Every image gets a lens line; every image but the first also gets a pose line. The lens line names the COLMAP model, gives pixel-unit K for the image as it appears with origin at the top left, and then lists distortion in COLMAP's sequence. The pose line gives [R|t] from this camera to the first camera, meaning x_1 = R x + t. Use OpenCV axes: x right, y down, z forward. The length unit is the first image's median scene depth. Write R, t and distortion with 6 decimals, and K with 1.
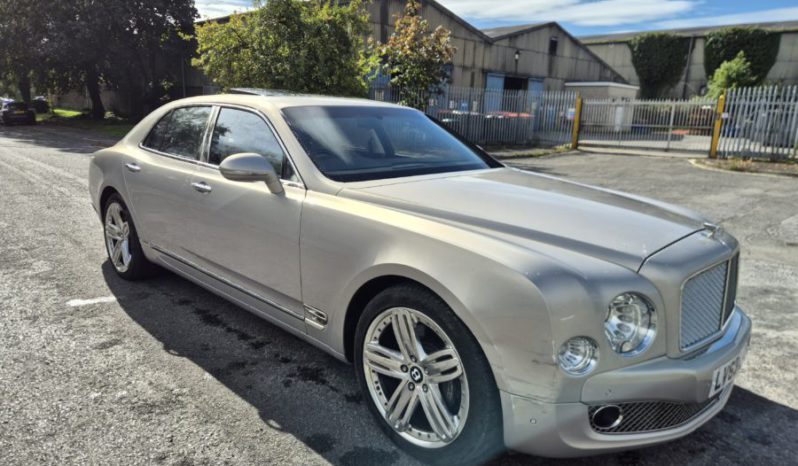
lens RADIAL K [[551.5, 0, 393.2], [0, 551.5, 237.1], [0, 0, 1]] dist [0.069124, -0.057760]
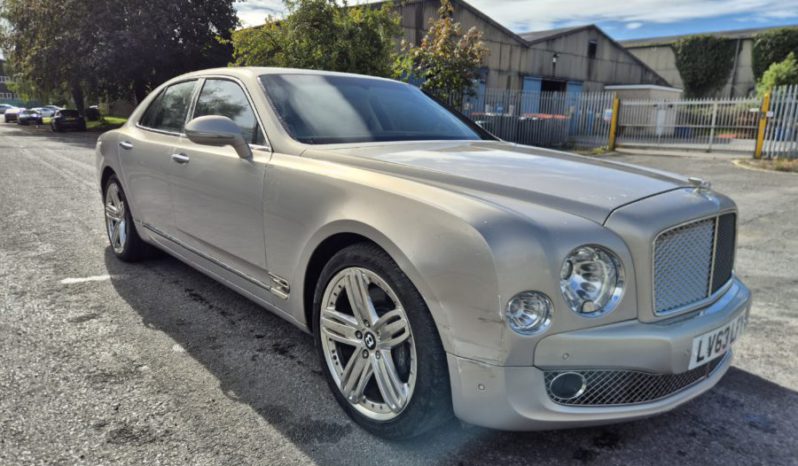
lens RADIAL K [[551.5, 0, 399.3], [0, 551.5, 224.9], [0, 0, 1]] dist [0.069124, -0.057760]
pose [[0.998061, 0.006499, -0.061904, 0.112194], [-0.008674, 0.999352, -0.034935, 0.065965], [0.061637, 0.035404, 0.997471, 0.056560]]
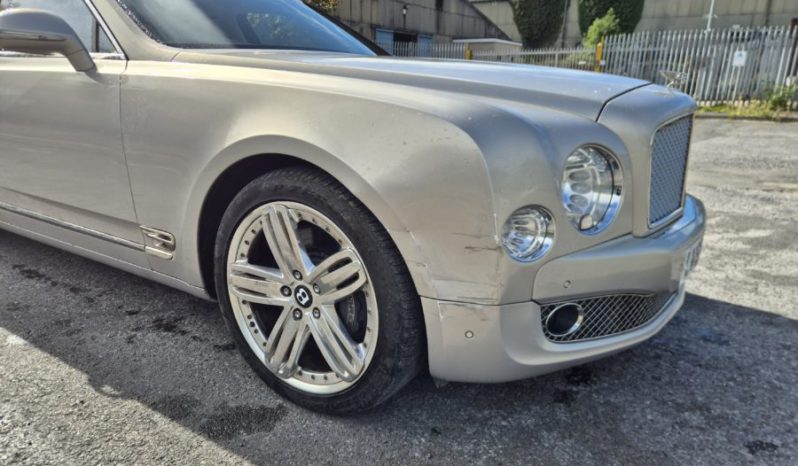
lens RADIAL K [[551.5, 0, 395.8], [0, 551.5, 242.2], [0, 0, 1]] dist [0.069124, -0.057760]
pose [[0.981106, -0.072556, 0.179349, 0.027652], [0.060771, 0.995669, 0.070361, 0.103787], [-0.183677, -0.058132, 0.981266, 0.218684]]
